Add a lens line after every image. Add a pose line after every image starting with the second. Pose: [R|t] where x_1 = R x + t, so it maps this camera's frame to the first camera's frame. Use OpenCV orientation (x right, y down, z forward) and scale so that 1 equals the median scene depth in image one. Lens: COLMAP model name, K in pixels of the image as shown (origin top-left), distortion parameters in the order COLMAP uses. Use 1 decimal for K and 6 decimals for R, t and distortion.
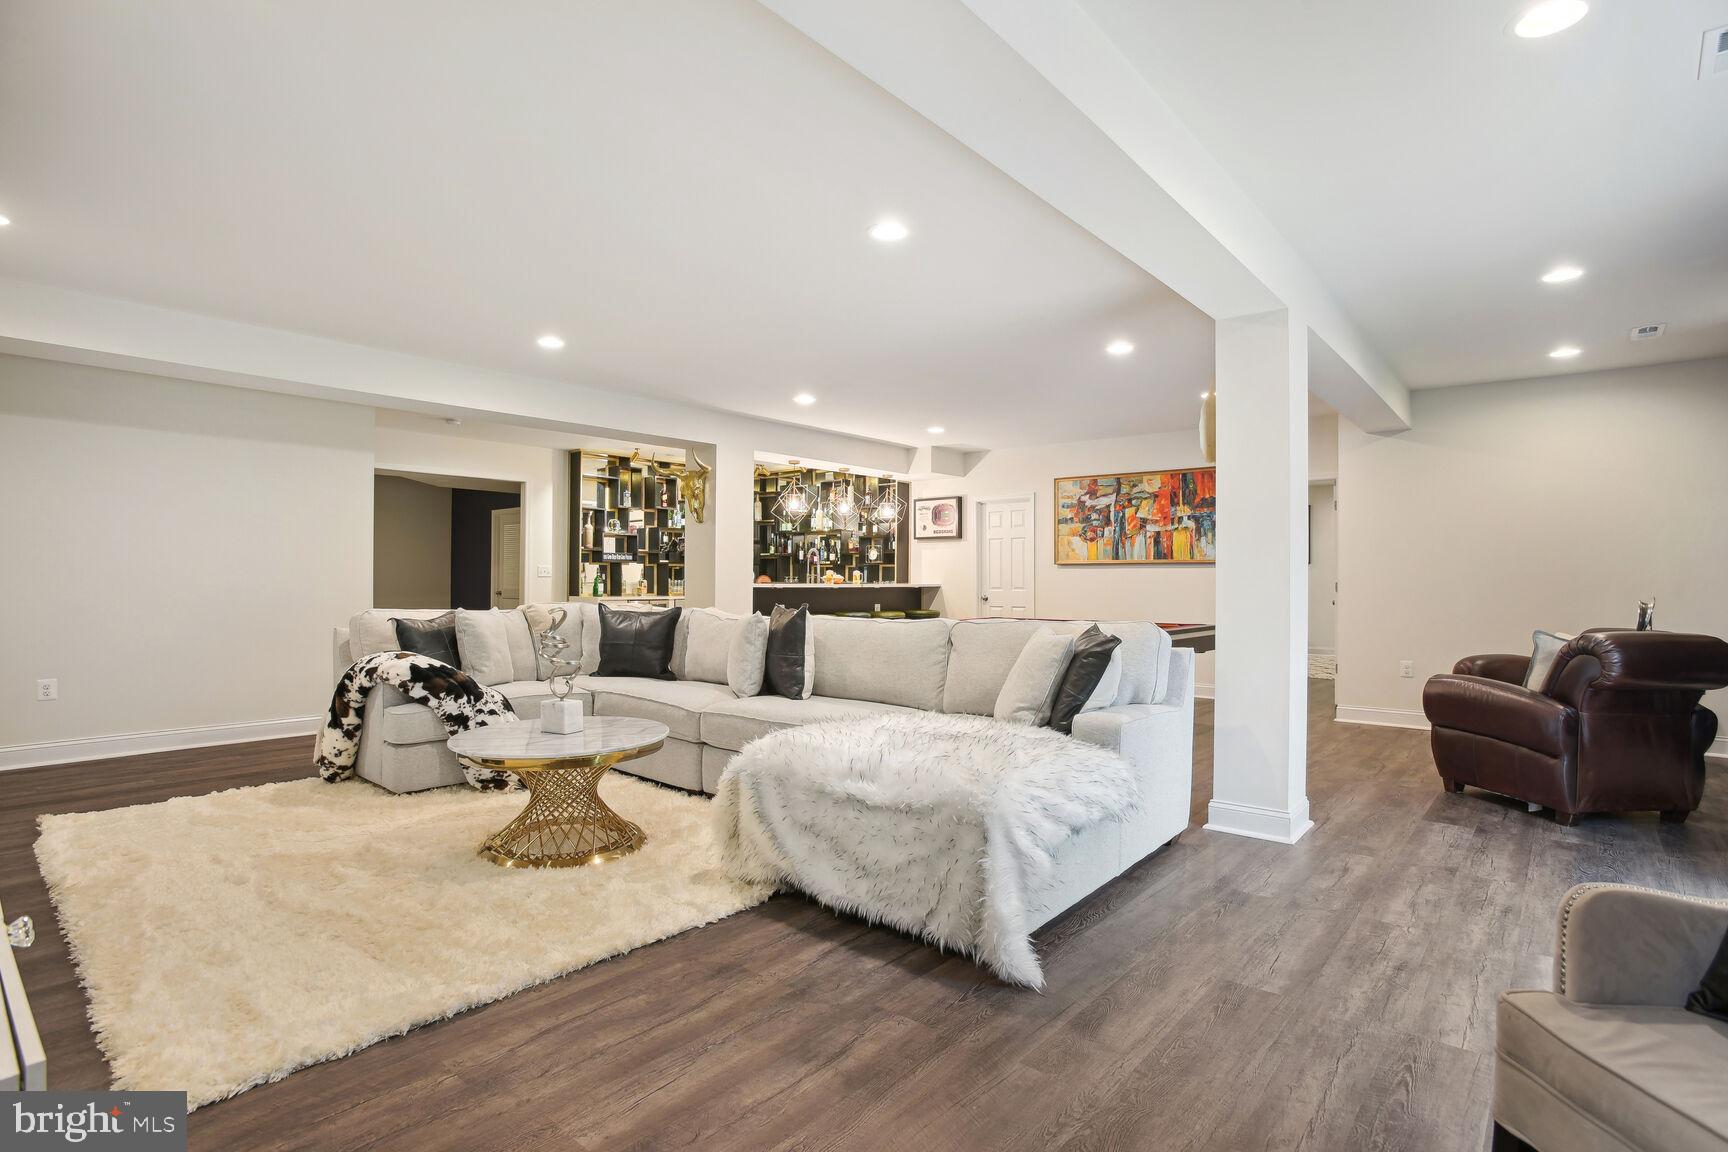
lens RADIAL K [[839.6, 0, 860.4], [0, 839.6, 559.7], [0, 0, 1]] dist [-0.029186, 0.001090]
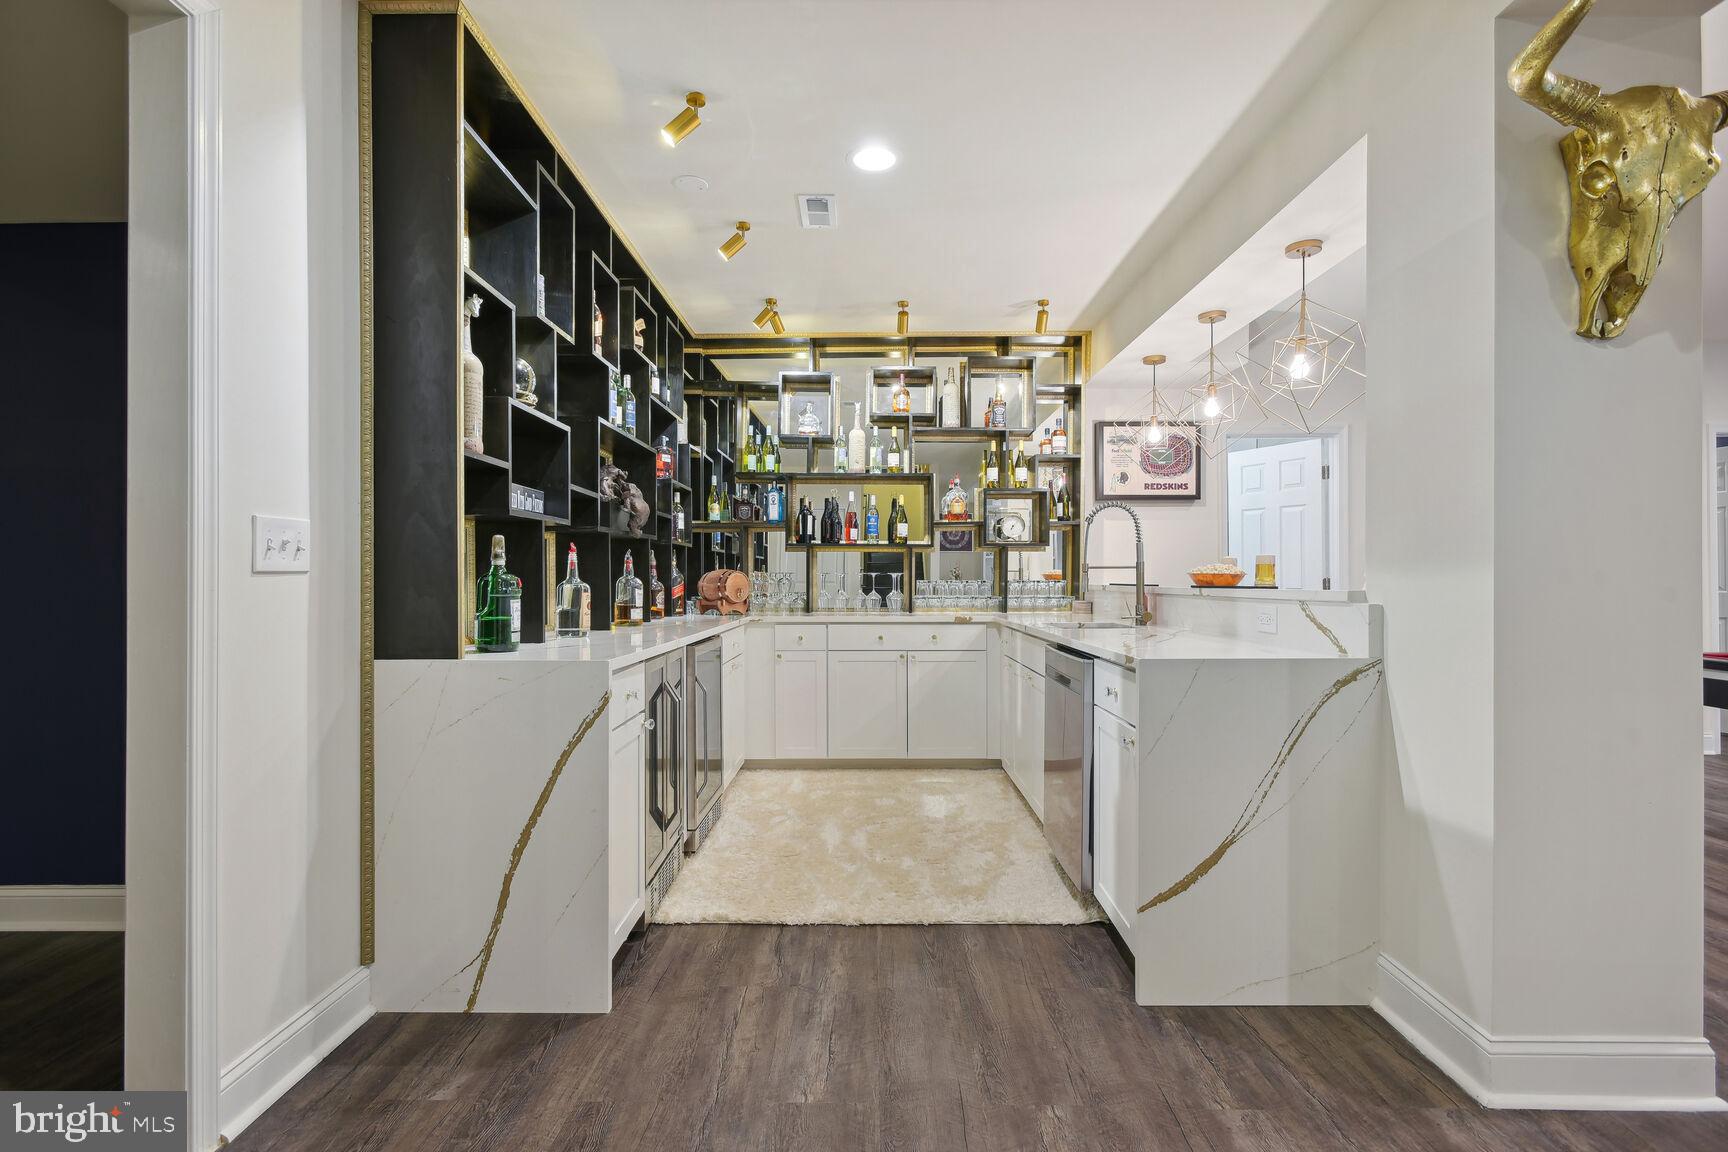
lens RADIAL K [[839.6, 0, 860.4], [0, 839.6, 559.7], [0, 0, 1]] dist [-0.029186, 0.001090]
pose [[0.772084, 0.010761, 0.635430, -0.380832], [-0.008045, 0.999942, -0.007158, 0.017956], [-0.635470, 0.000415, 0.772125, 0.704846]]
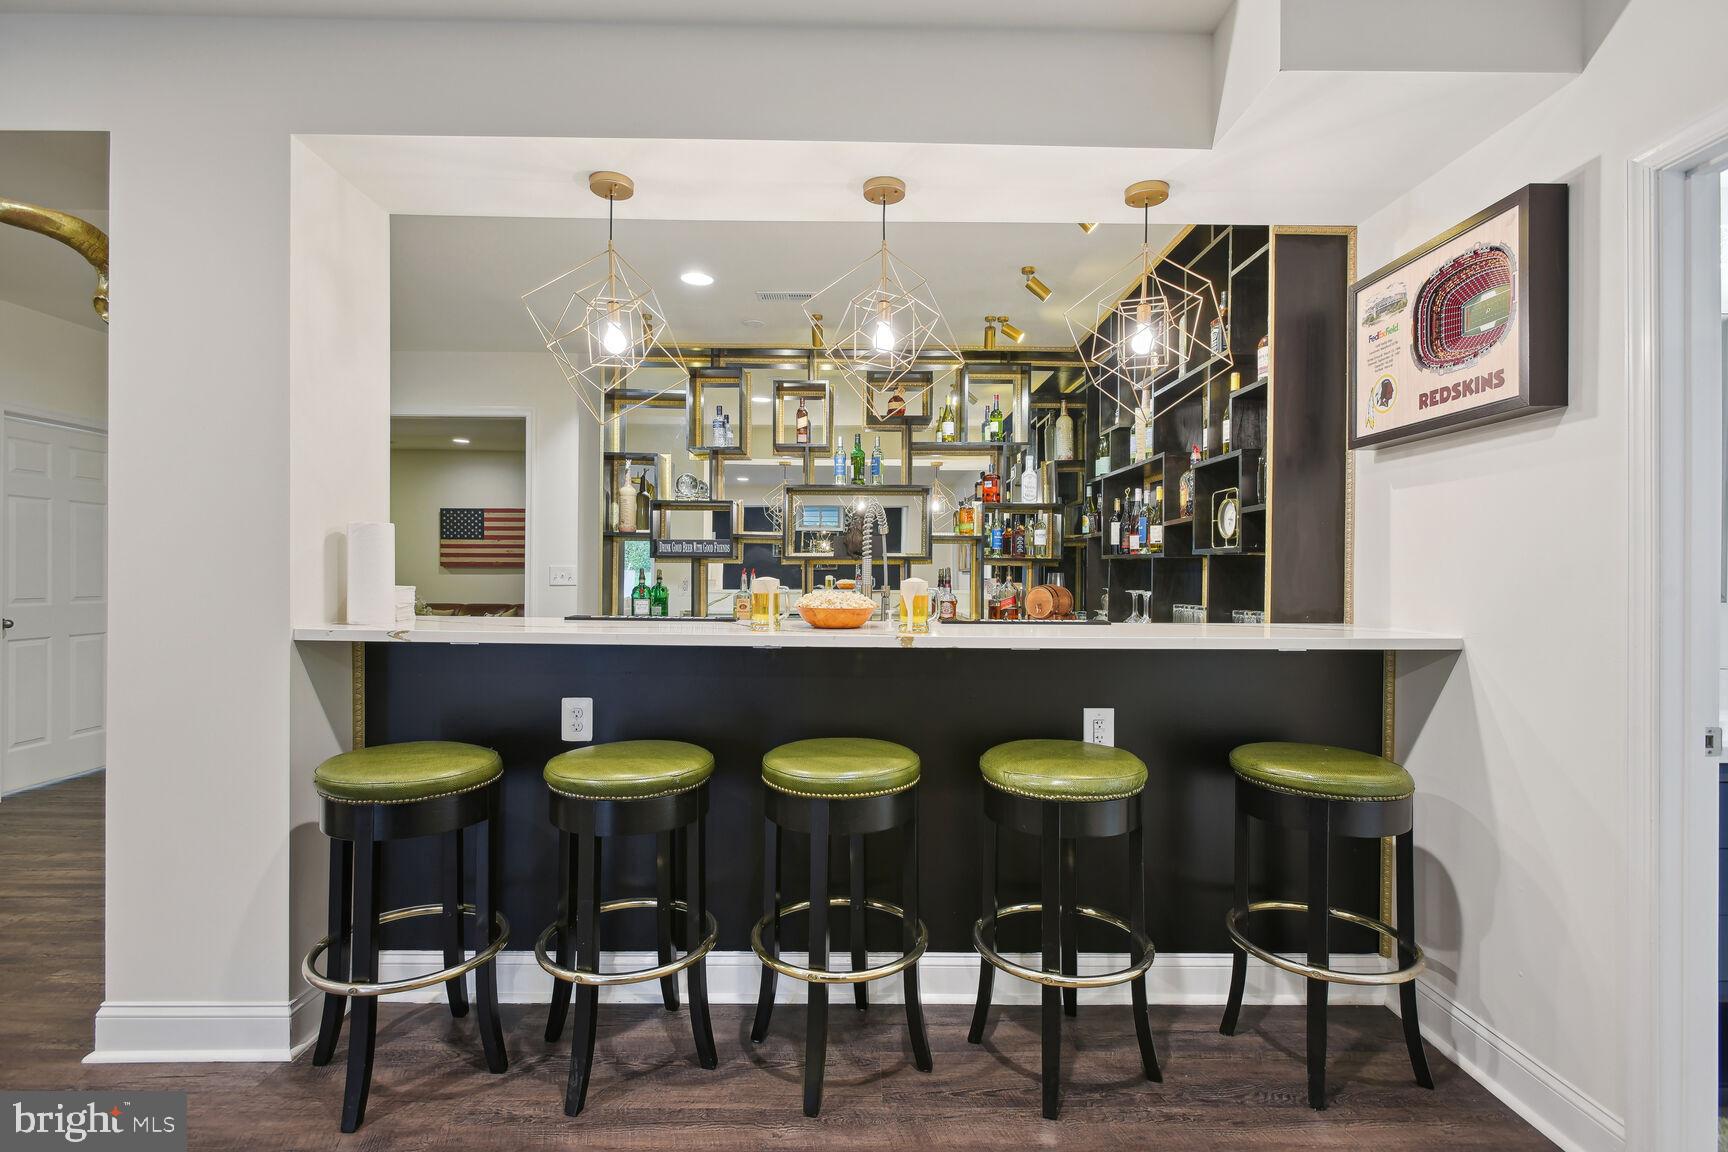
lens RADIAL K [[806.3, 0, 869.3], [0, 806.3, 570.2], [0, 0, 1]] dist [0.000476, 0.000420]
pose [[0.655809, 0.000021, -0.754927, 0.151767], [0.008603, 0.999935, 0.007501, 0.008526], [0.754878, -0.011413, 0.655766, 0.745997]]
